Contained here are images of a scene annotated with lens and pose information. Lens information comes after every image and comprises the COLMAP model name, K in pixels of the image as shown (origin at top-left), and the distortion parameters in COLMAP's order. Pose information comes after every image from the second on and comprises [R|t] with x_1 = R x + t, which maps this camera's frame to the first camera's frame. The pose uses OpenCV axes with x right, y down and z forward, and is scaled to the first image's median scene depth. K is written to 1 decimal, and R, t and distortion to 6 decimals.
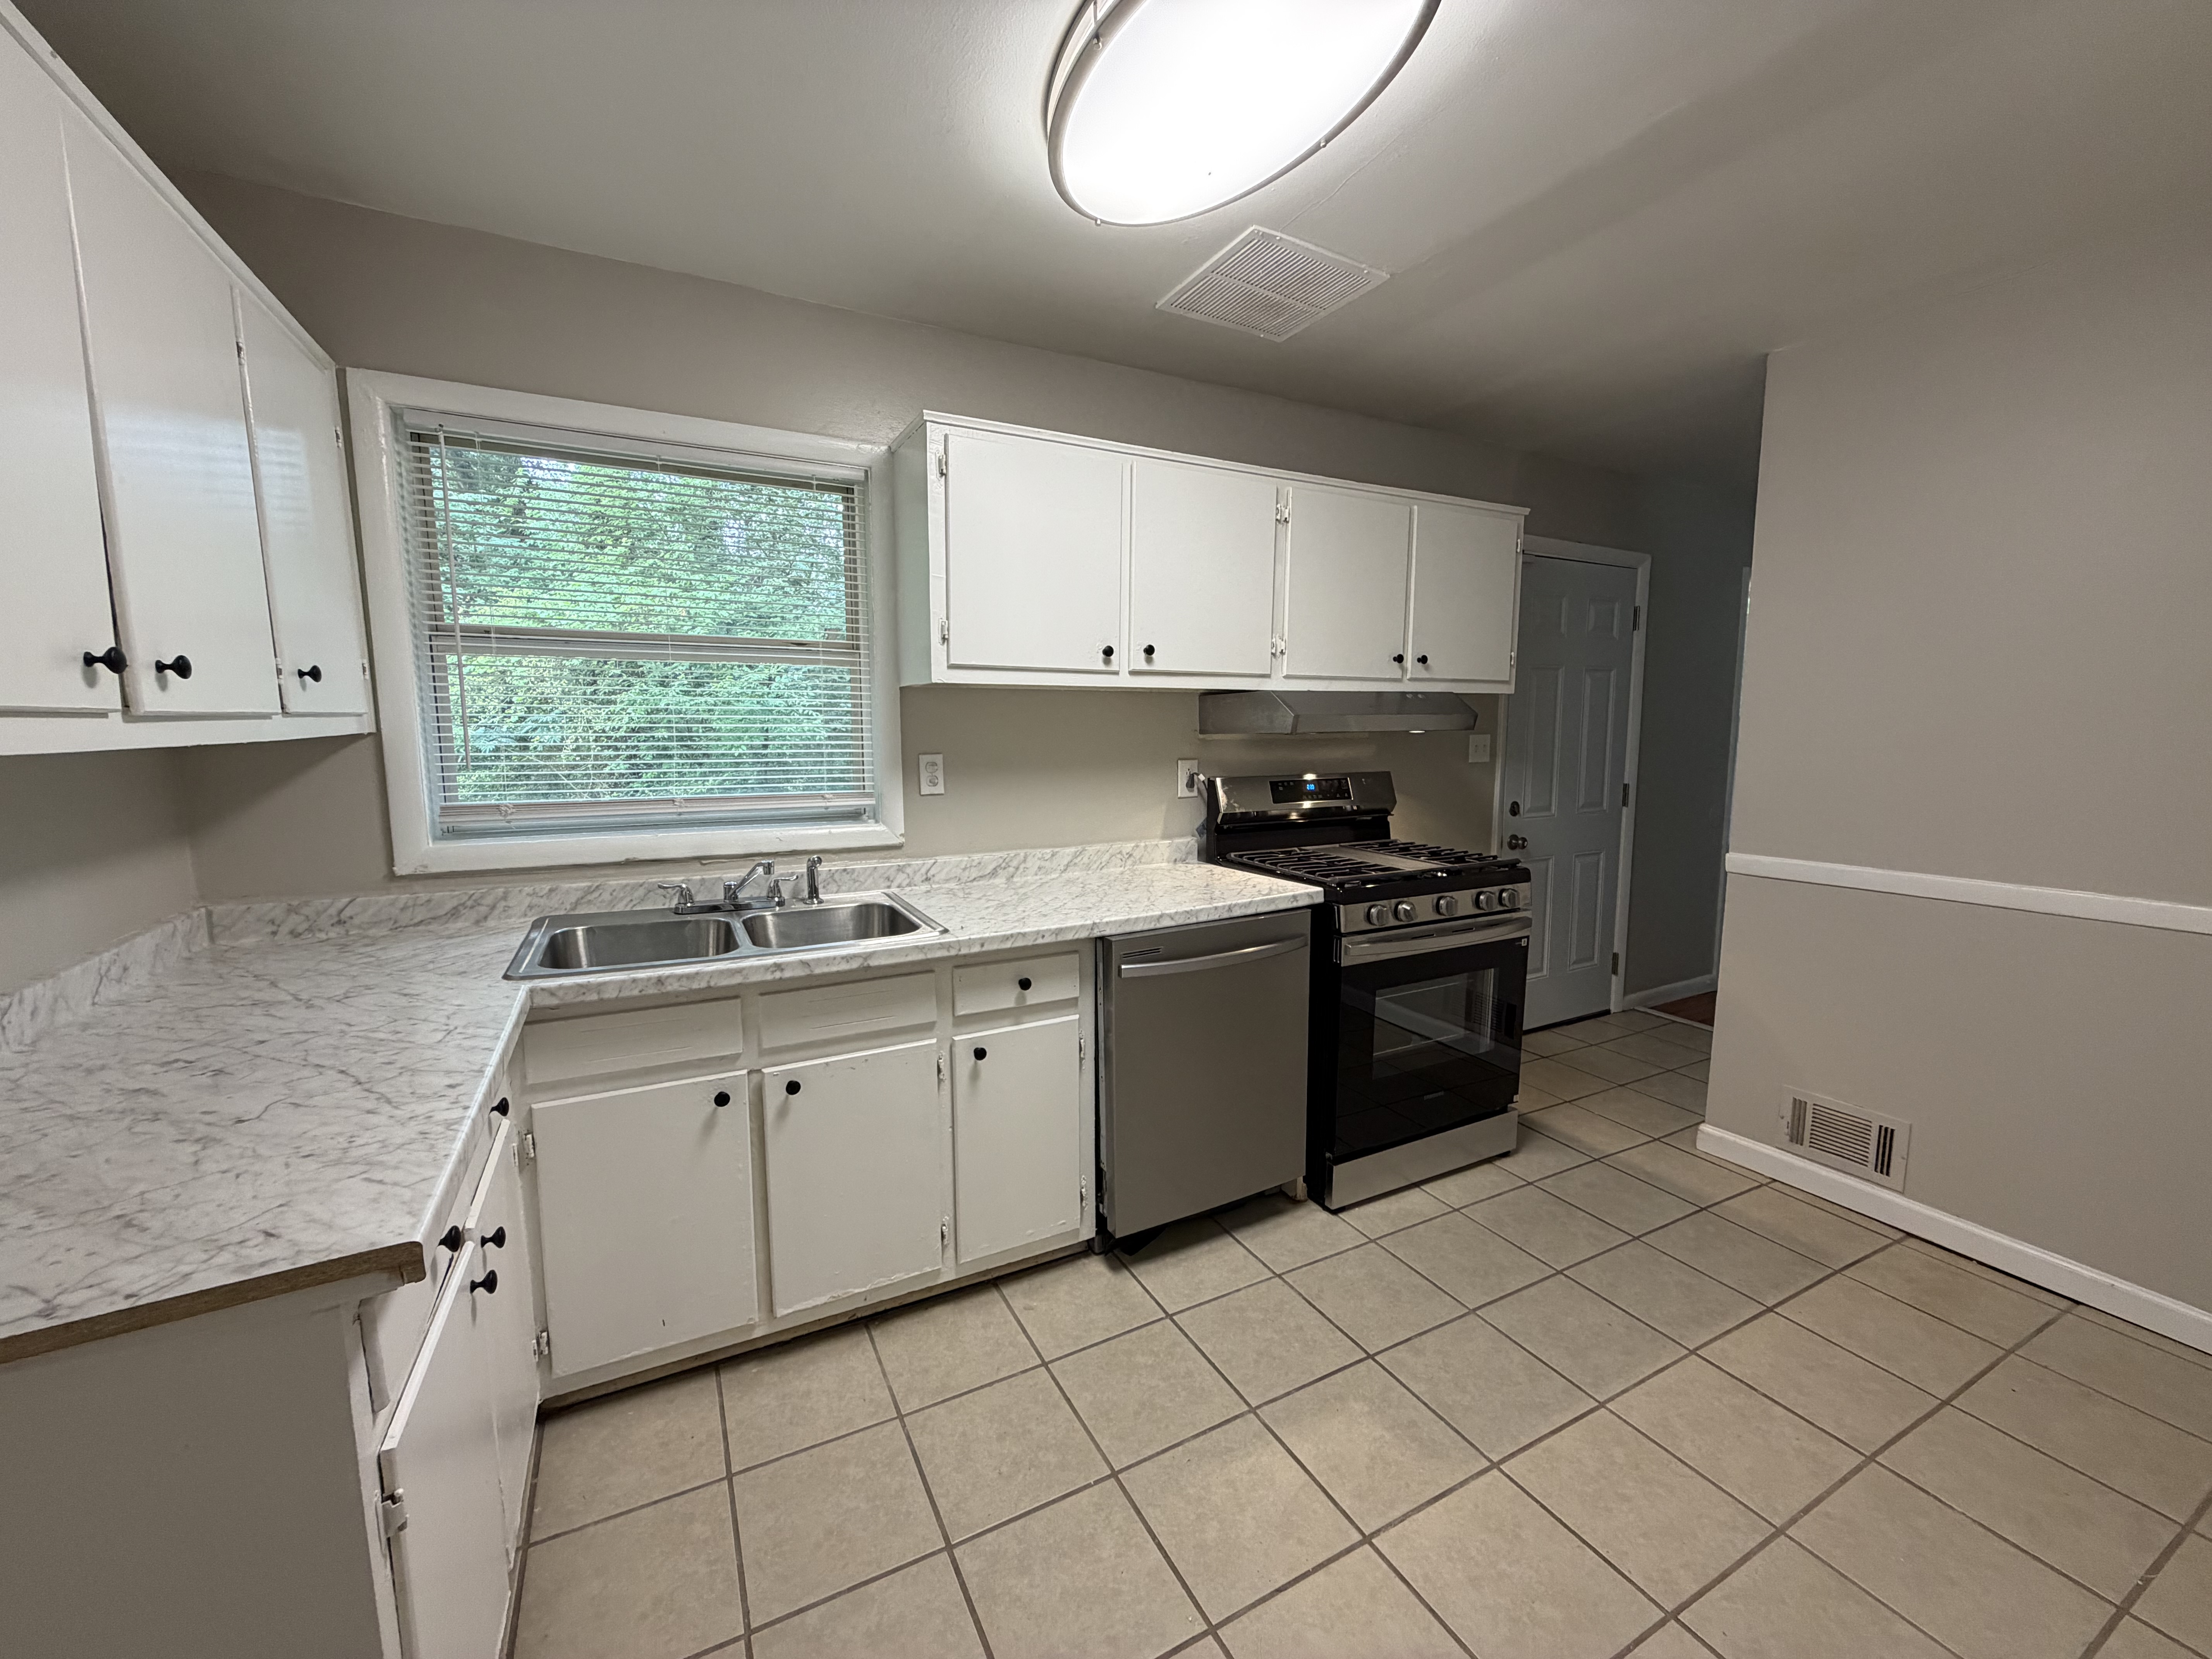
lens RADIAL K [[880.5, 0, 1096.0], [0, 880.5, 829.0], [0, 0, 1]] dist [0.002343, -0.000085]
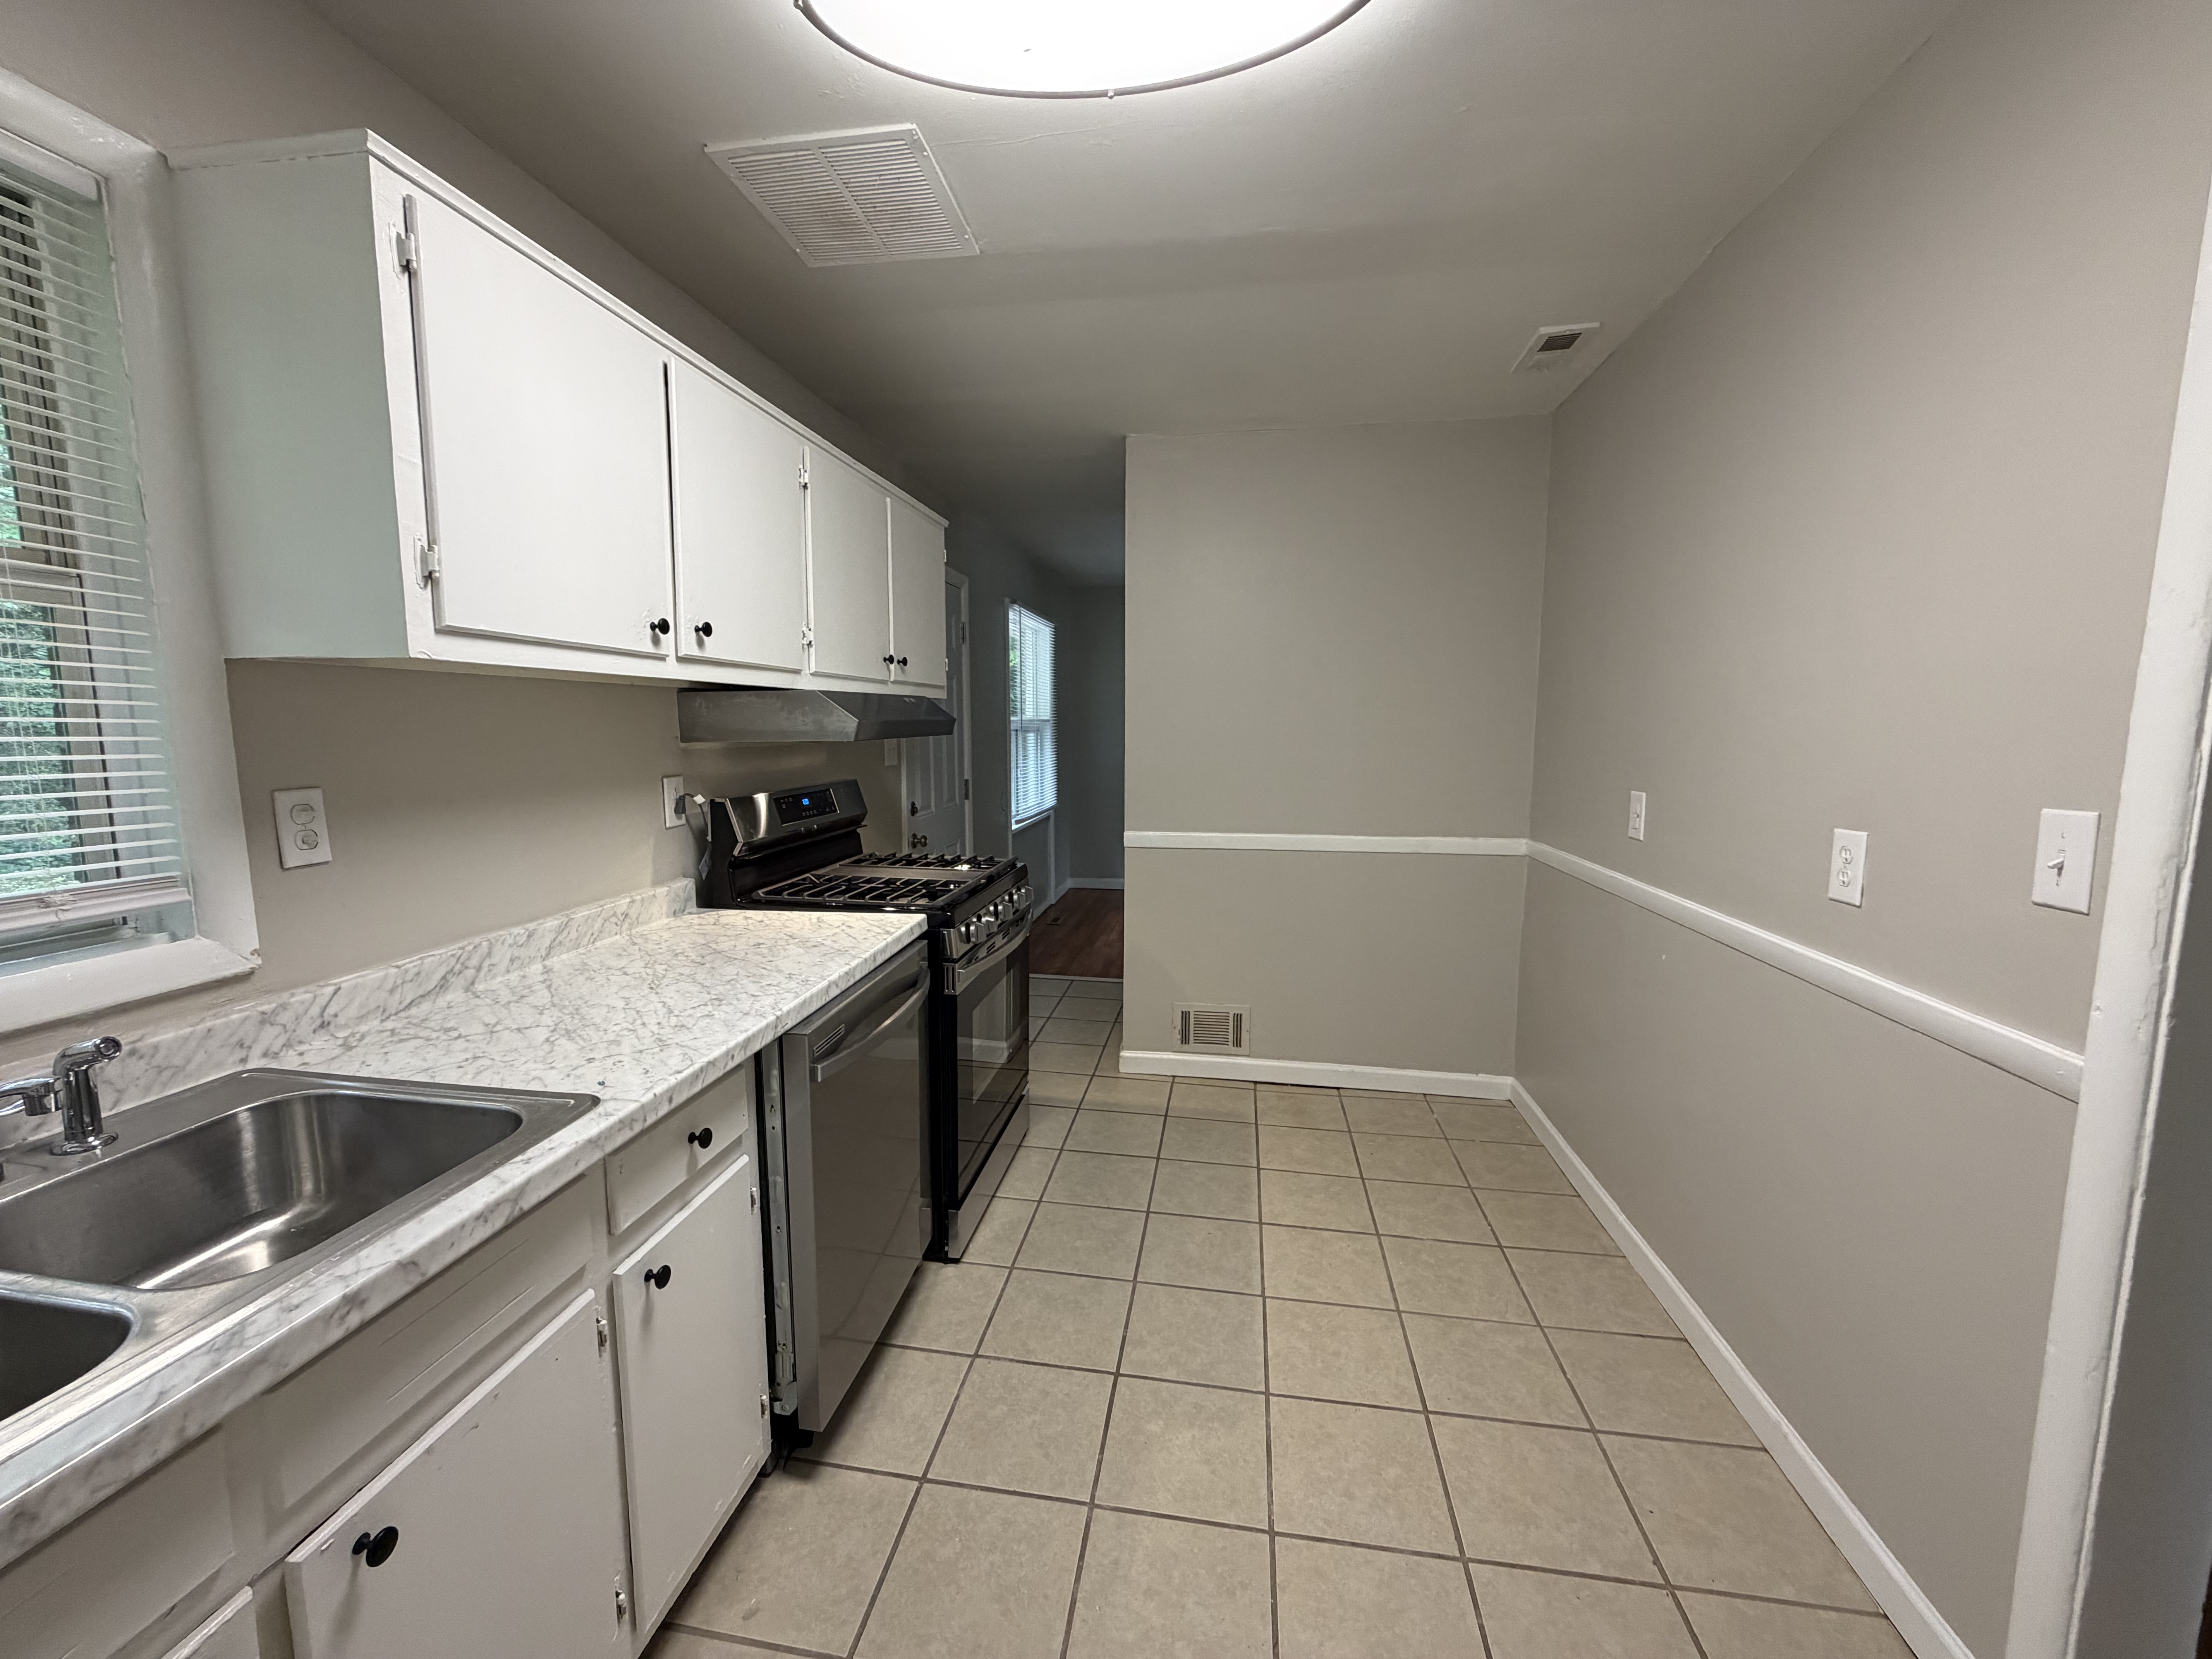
lens RADIAL K [[880.5, 0, 1103.0], [0, 880.5, 829.0], [0, 0, 1]] dist [0.002343, -0.000085]
pose [[0.593820, -0.092350, 0.799281, -0.333642], [0.088863, 0.994842, 0.048925, -0.045499], [-0.799676, 0.041974, 0.598963, 0.307687]]
